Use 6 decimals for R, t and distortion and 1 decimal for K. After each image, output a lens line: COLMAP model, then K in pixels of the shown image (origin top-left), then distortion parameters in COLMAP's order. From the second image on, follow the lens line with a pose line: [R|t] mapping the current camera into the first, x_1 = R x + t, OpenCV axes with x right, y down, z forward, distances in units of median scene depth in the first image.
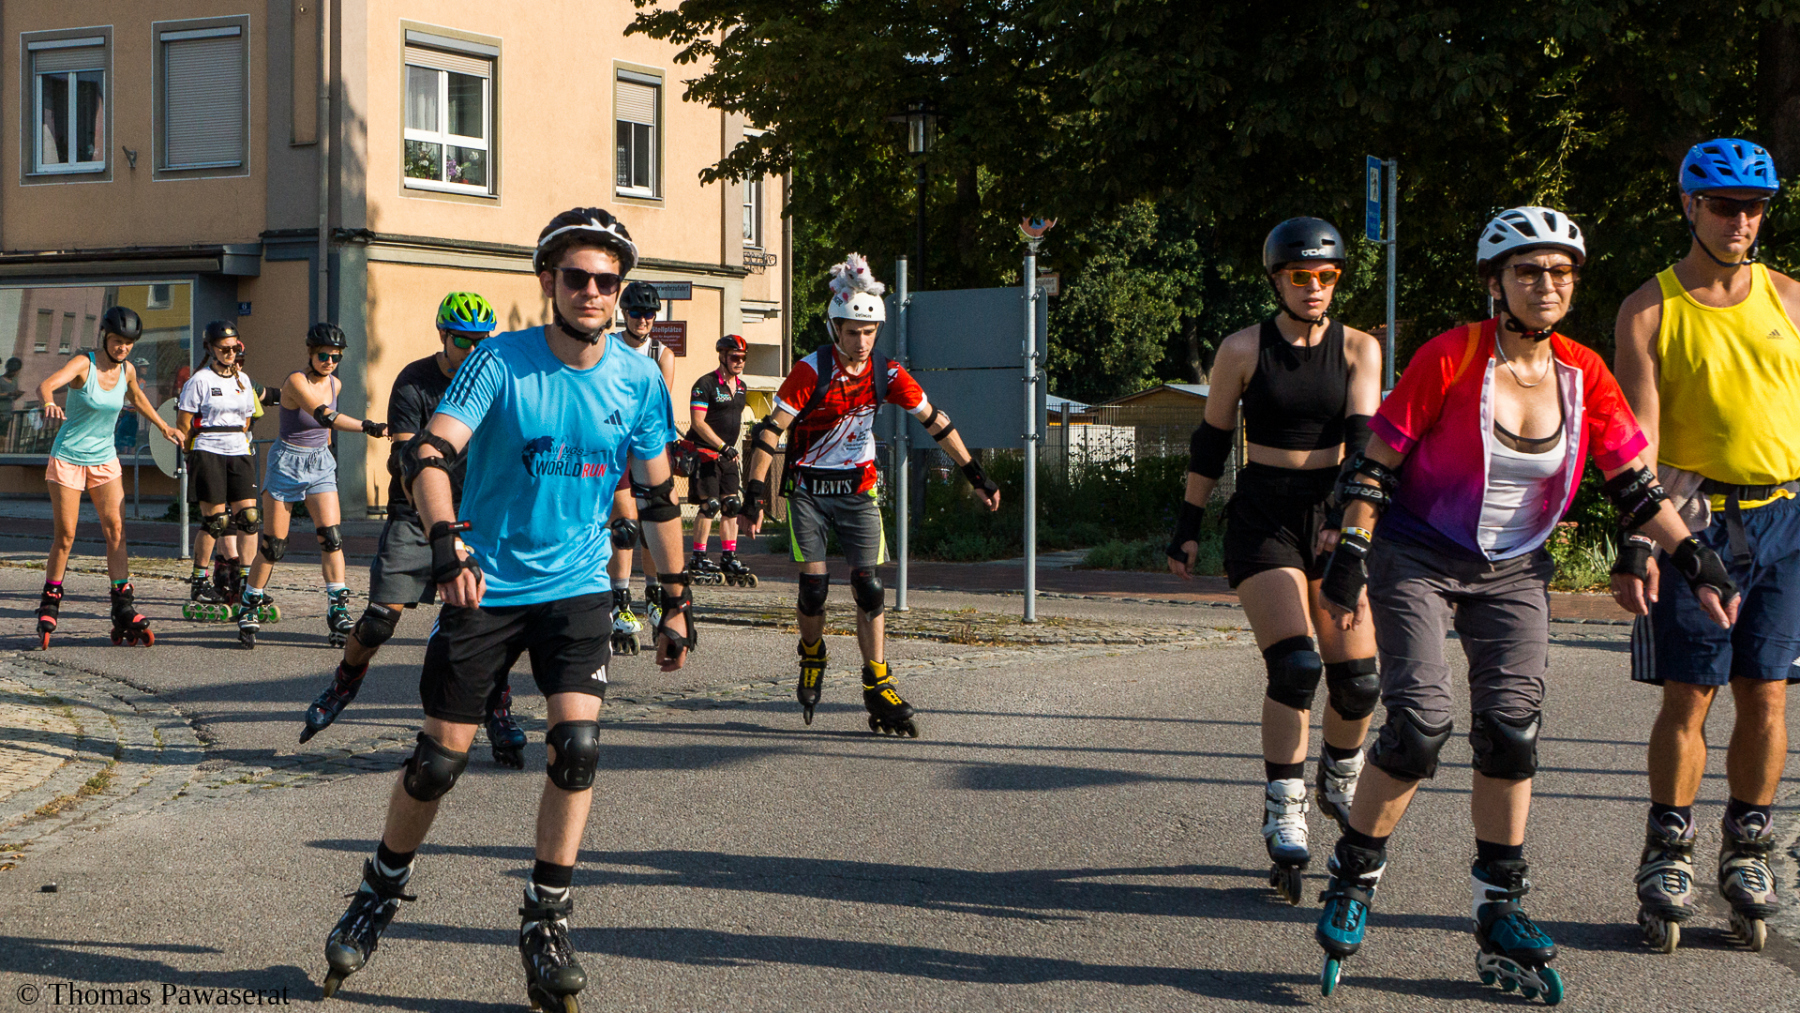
lens RADIAL K [[3425.6, 0, 896.3], [0, 3425.6, 212.5], [0, 0, 1]] dist [-0.481717, 2.059578]
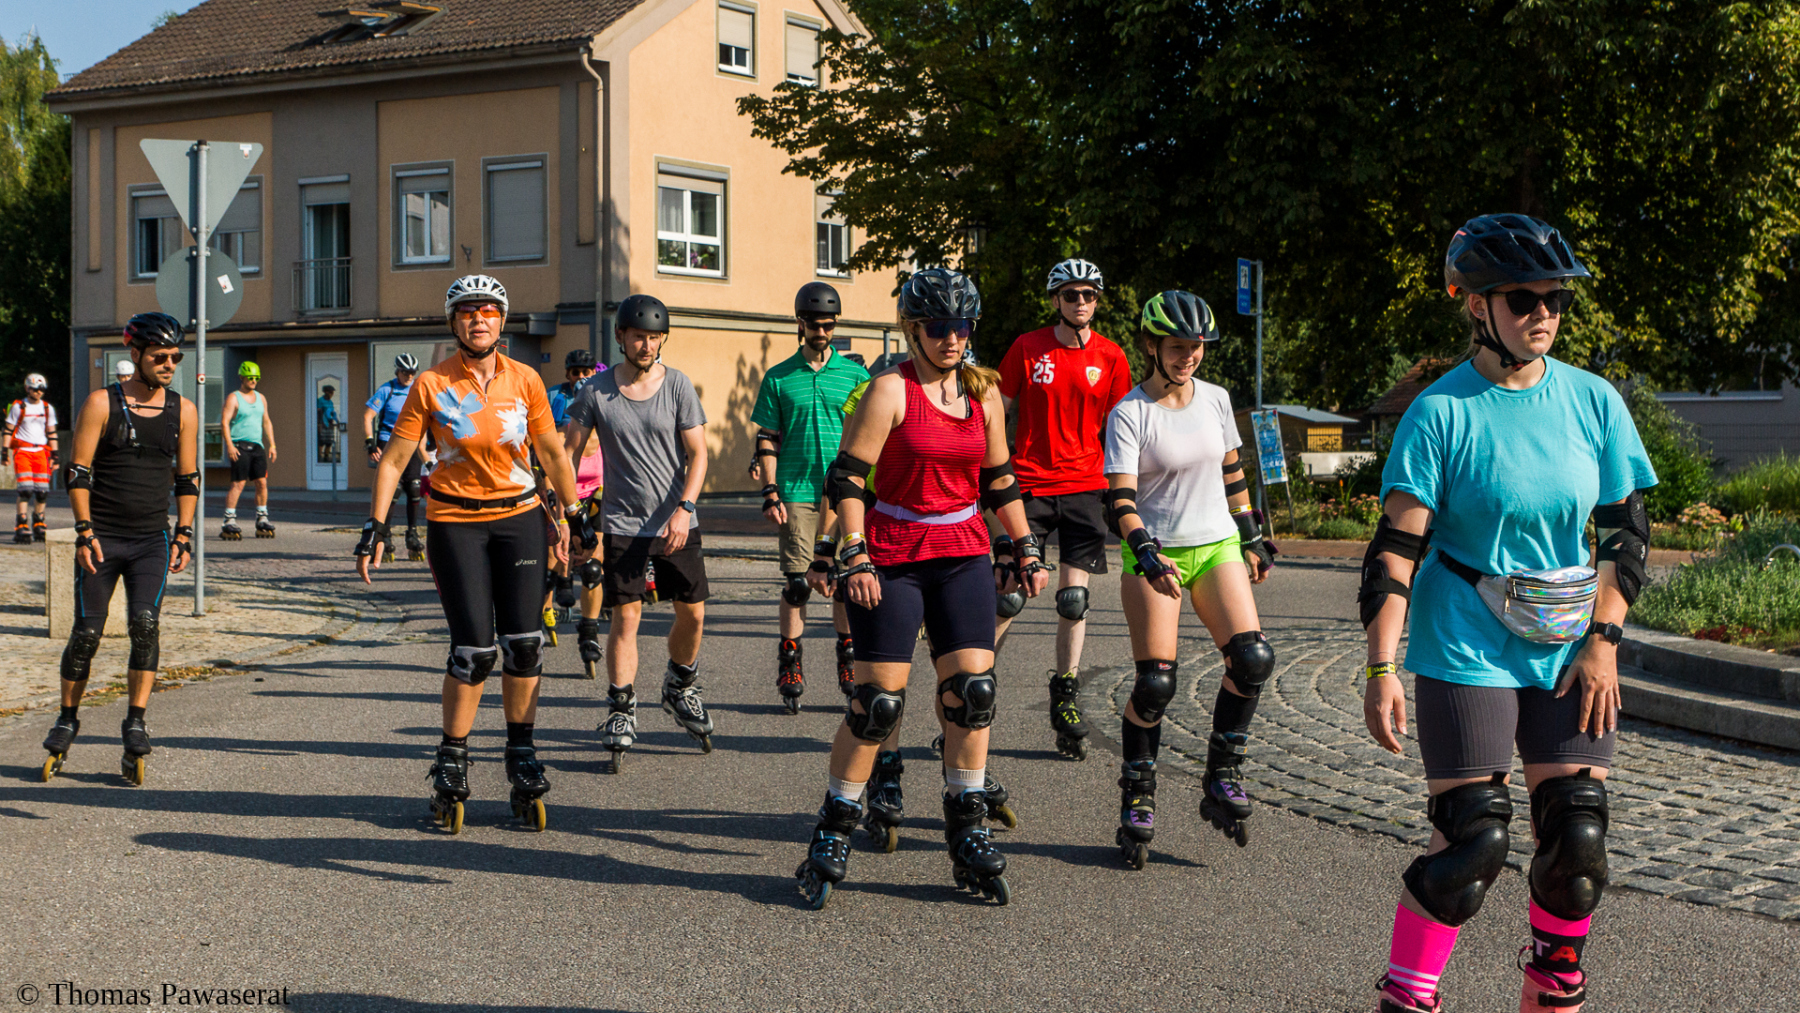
lens RADIAL K [[2711.0, 0, 901.9], [0, 2711.0, 421.9], [0, 0, 1]] dist [0.000534, -0.043545]
pose [[0.994736, 0.001483, -0.102463, 0.076884], [0.004454, 0.998325, 0.057688, -0.010179], [0.102377, -0.057841, 0.993063, -0.139021]]
